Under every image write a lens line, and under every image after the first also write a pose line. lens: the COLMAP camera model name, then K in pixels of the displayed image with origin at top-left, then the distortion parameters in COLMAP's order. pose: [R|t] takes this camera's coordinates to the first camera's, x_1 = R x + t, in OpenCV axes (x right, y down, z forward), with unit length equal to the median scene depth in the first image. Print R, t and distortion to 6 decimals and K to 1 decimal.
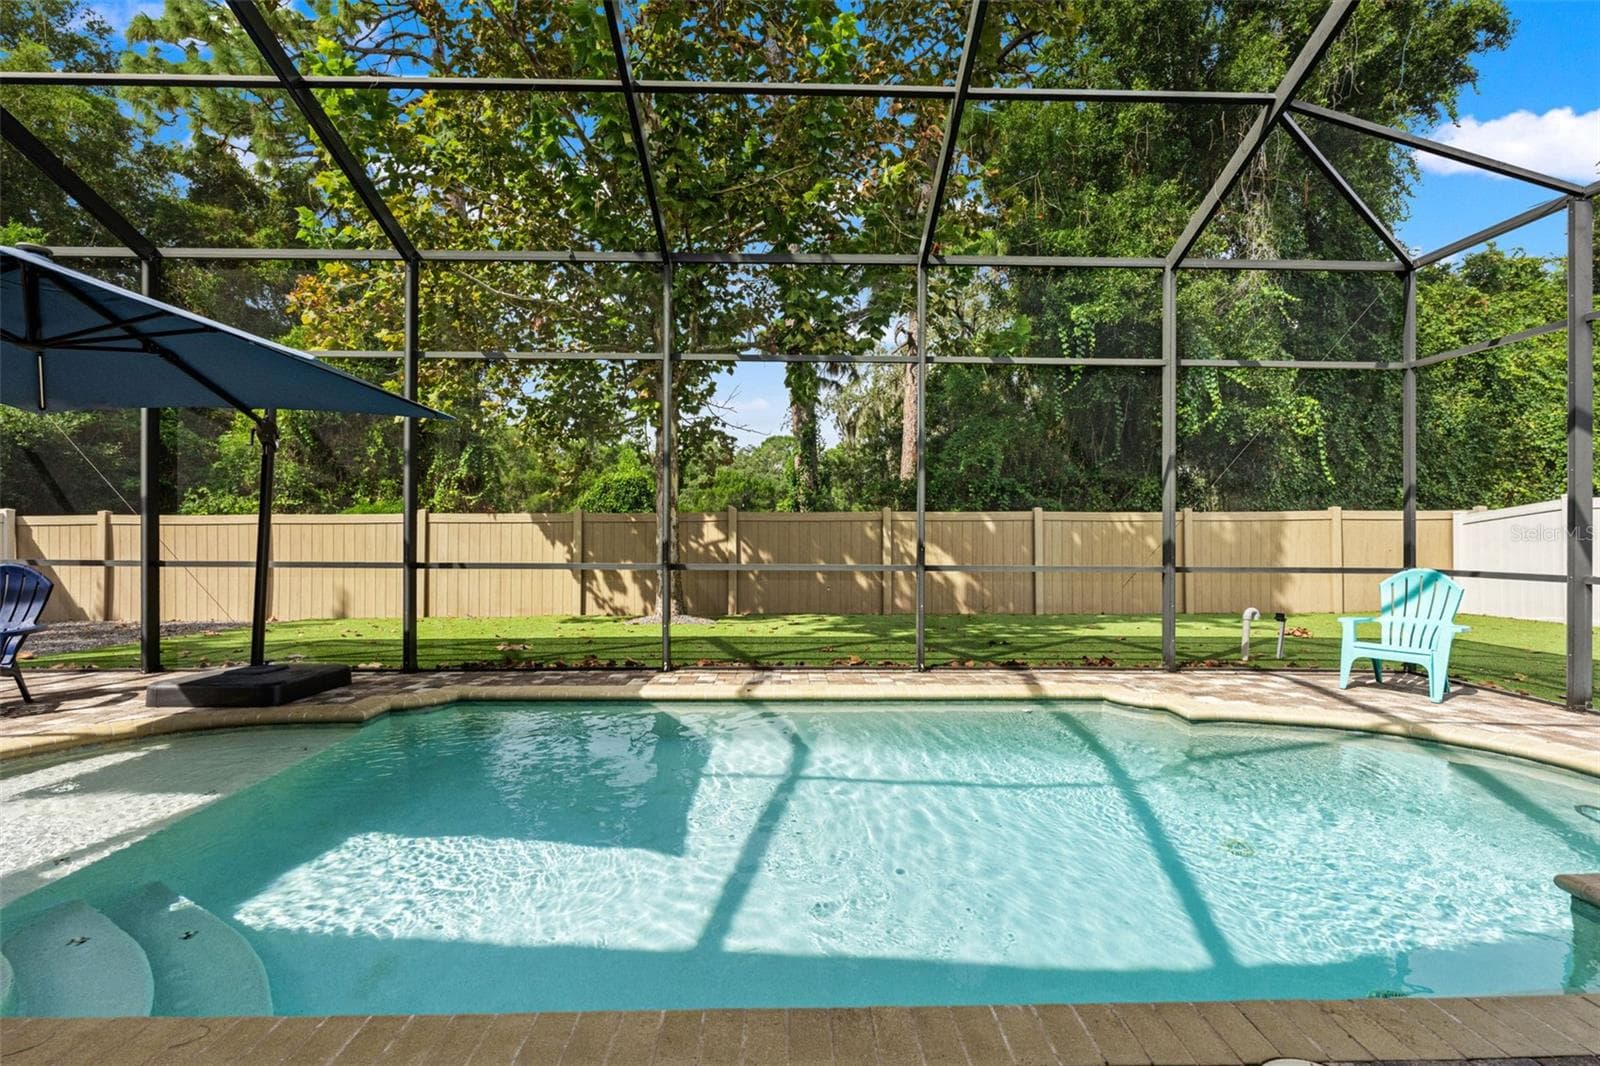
lens RADIAL K [[726.1, 0, 800.4], [0, 726.1, 537.4], [0, 0, 1]] dist [-0.008251, 0.000931]
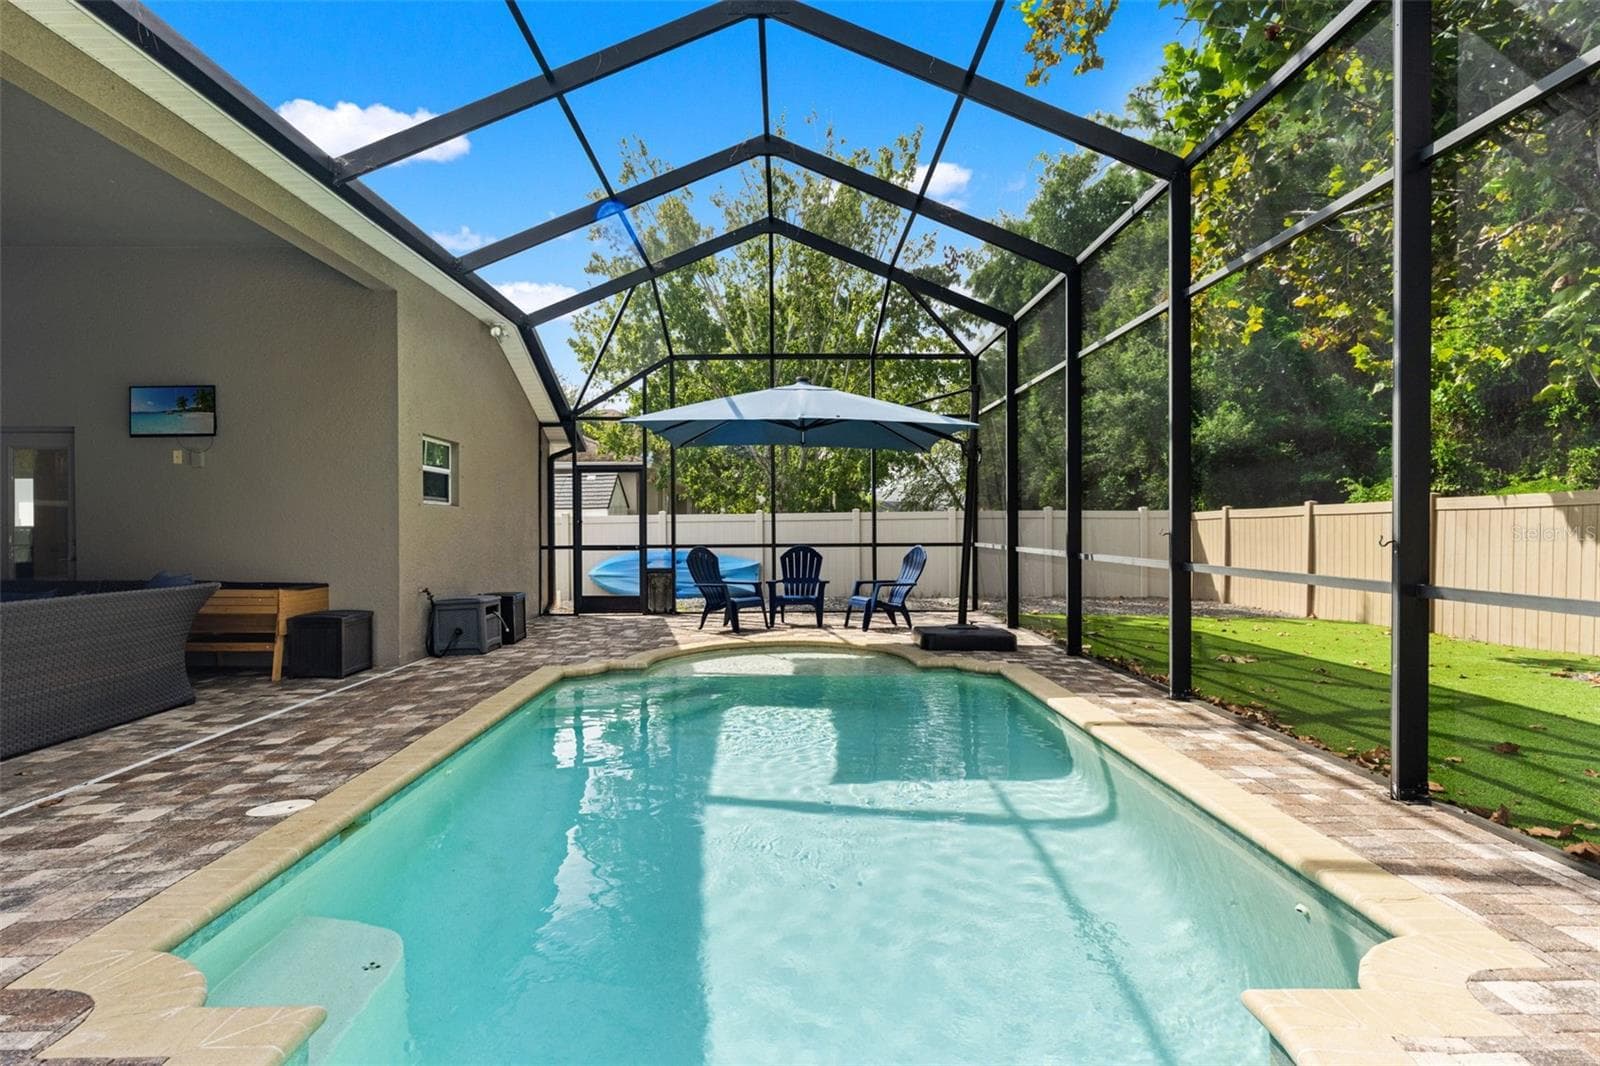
lens RADIAL K [[905.1, 0, 792.2], [0, 905.1, 534.3], [0, 0, 1]] dist [-0.007577, 0.001116]
pose [[-0.032226, 0.004586, -0.999470, 0.452903], [0.000225, 0.999989, 0.004582, 0.000546], [0.999481, -0.000077, -0.032227, 0.349908]]
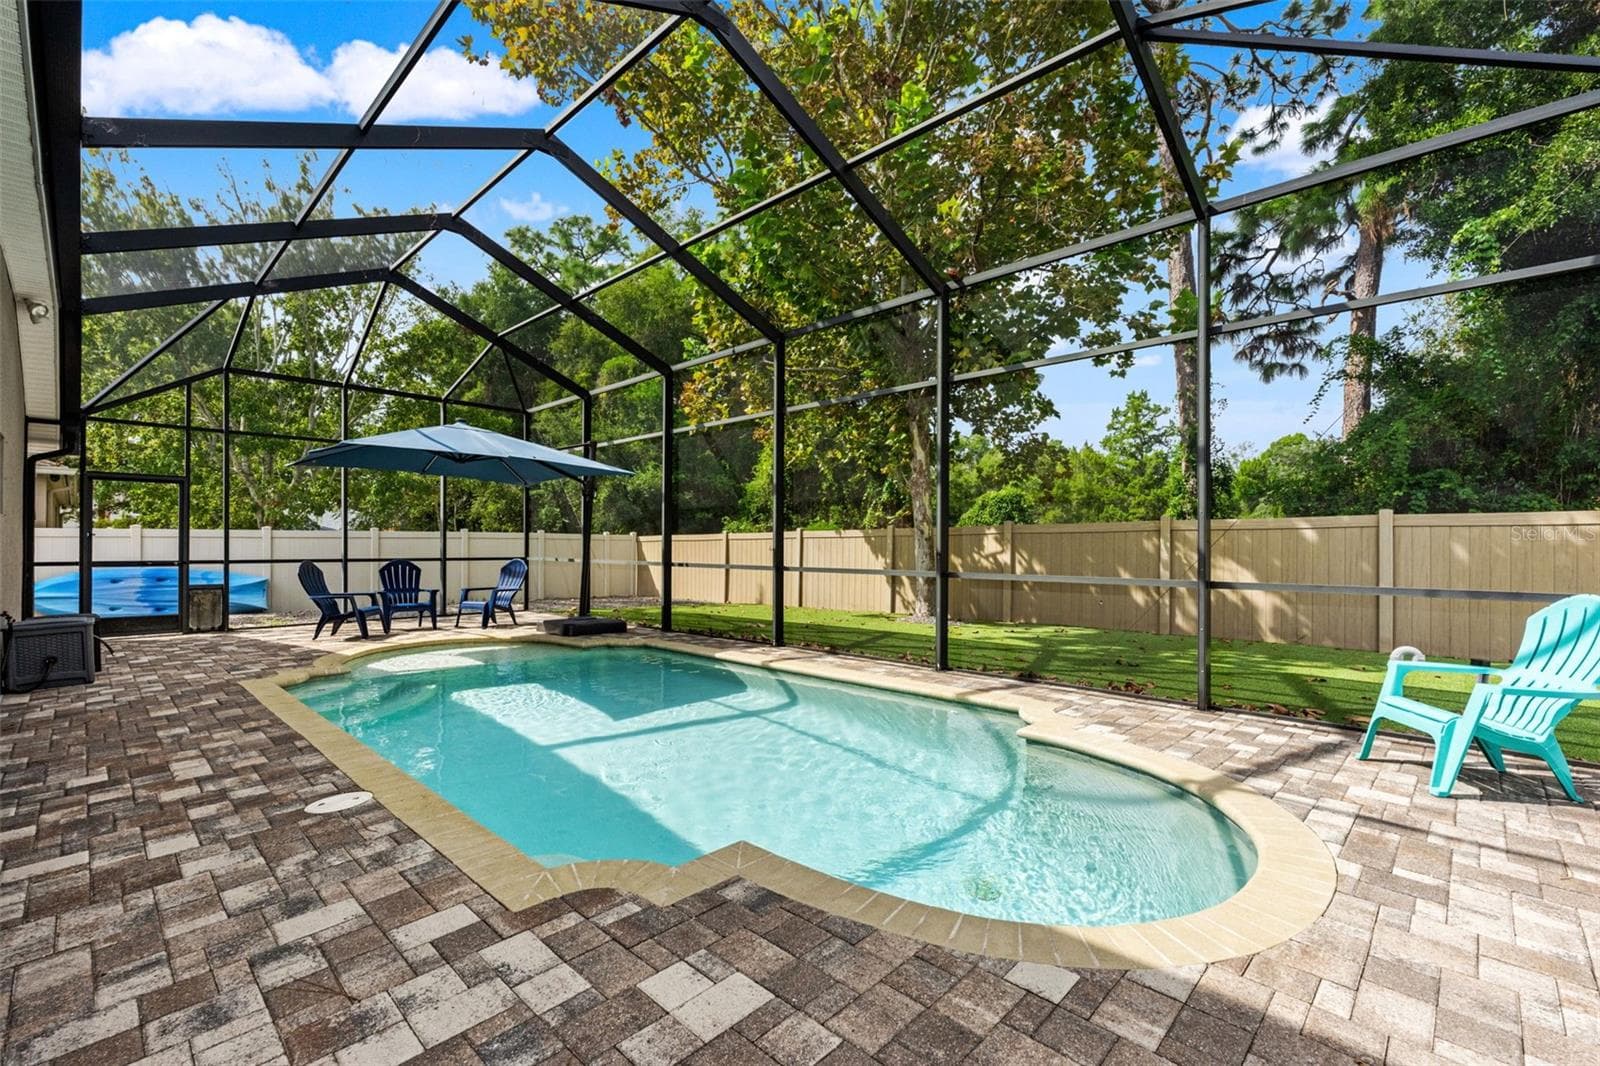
lens RADIAL K [[714.6, 0, 812.3], [0, 714.6, 540.3], [0, 0, 1]] dist [-0.002927, -0.001863]
pose [[0.700048, -0.007564, -0.714056, 0.455087], [-0.004988, 0.999868, -0.015482, 0.004447], [0.714078, 0.014400, 0.699918, 0.067976]]
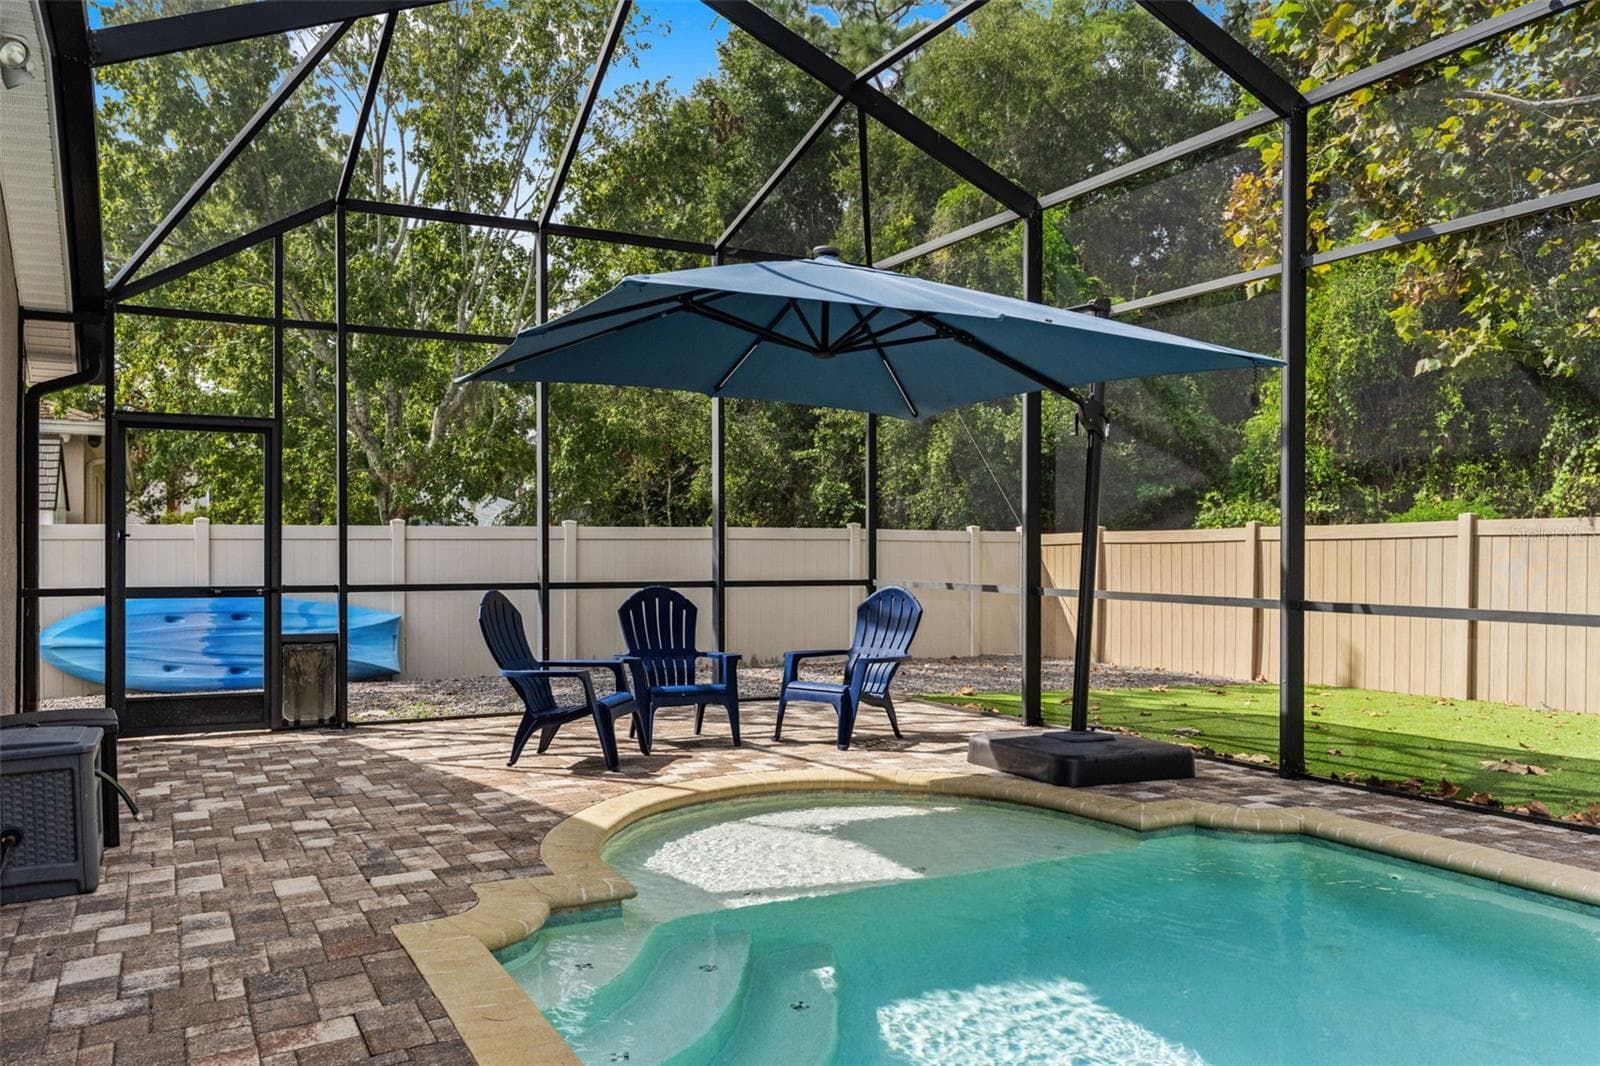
lens RADIAL K [[1231.0, 0, 794.9], [0, 1231.0, 549.9], [0, 0, 1]] dist [-0.001824, -0.004358]
pose [[0.438056, -0.003140, -0.898942, 0.124033], [-0.006295, 0.999959, -0.006560, 0.000410], [0.898926, 0.008533, 0.438018, 0.085546]]
